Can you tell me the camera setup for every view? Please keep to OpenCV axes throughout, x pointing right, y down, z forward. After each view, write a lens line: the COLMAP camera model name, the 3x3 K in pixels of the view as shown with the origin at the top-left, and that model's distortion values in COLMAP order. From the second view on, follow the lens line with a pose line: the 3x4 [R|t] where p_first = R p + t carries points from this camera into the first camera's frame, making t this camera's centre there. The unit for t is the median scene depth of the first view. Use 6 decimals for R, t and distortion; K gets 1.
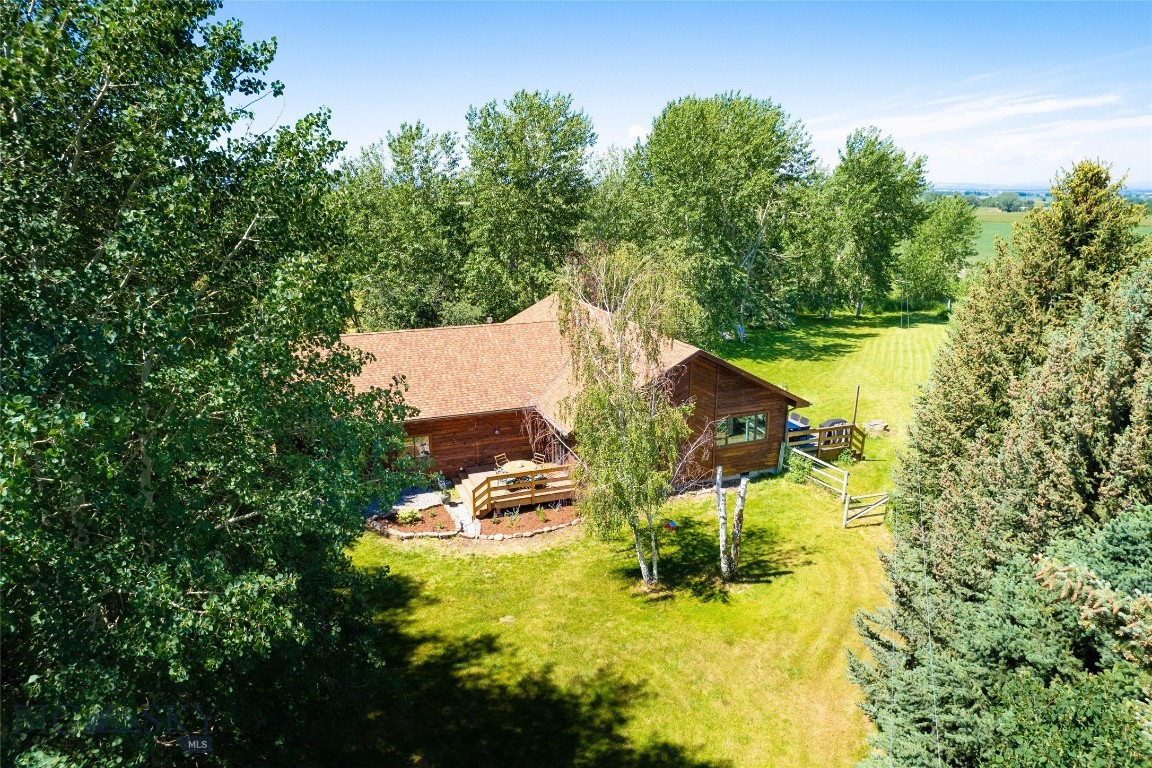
lens RADIAL K [[745.9, 0, 581.2], [0, 745.9, 376.1], [0, 0, 1]] dist [-0.070170, 0.055580]
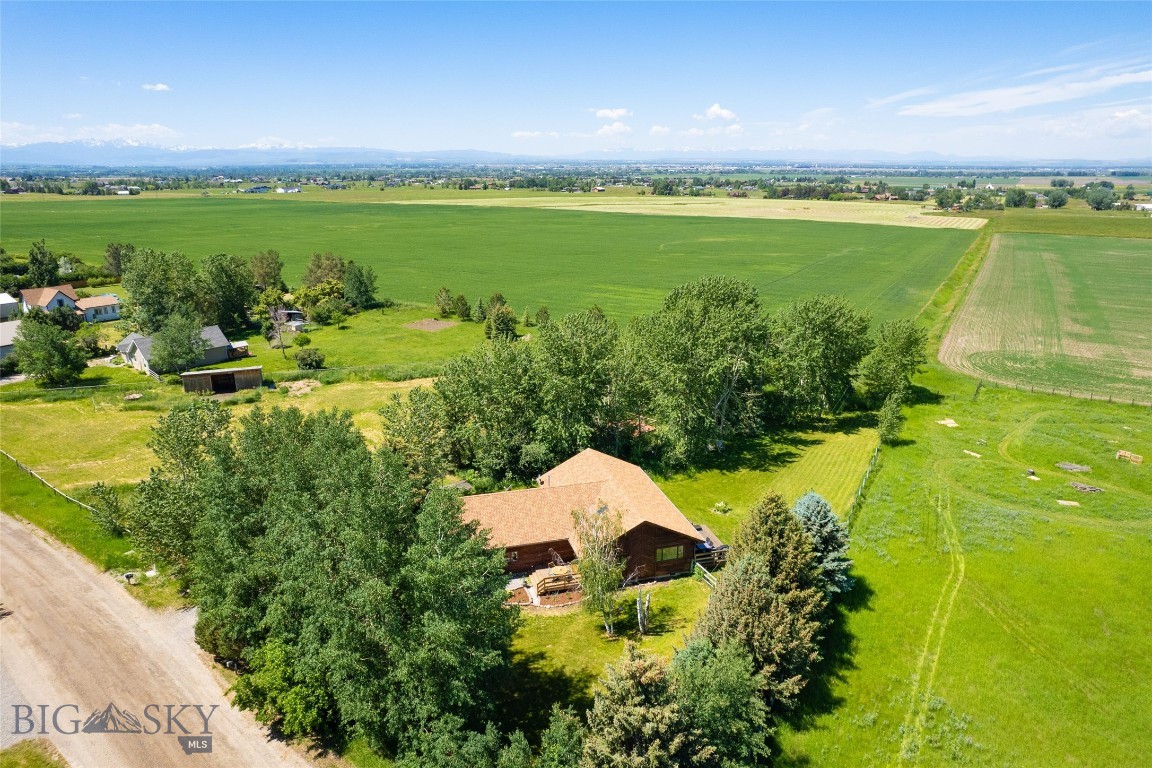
lens RADIAL K [[745.9, 0, 571.5], [0, 745.9, 383.2], [0, 0, 1]] dist [-0.070170, 0.055580]
pose [[0.994000, 0.021614, -0.107220, 0.190818], [-0.018416, 0.999358, 0.030732, -0.547042], [0.107815, -0.028573, 0.993760, -1.246773]]
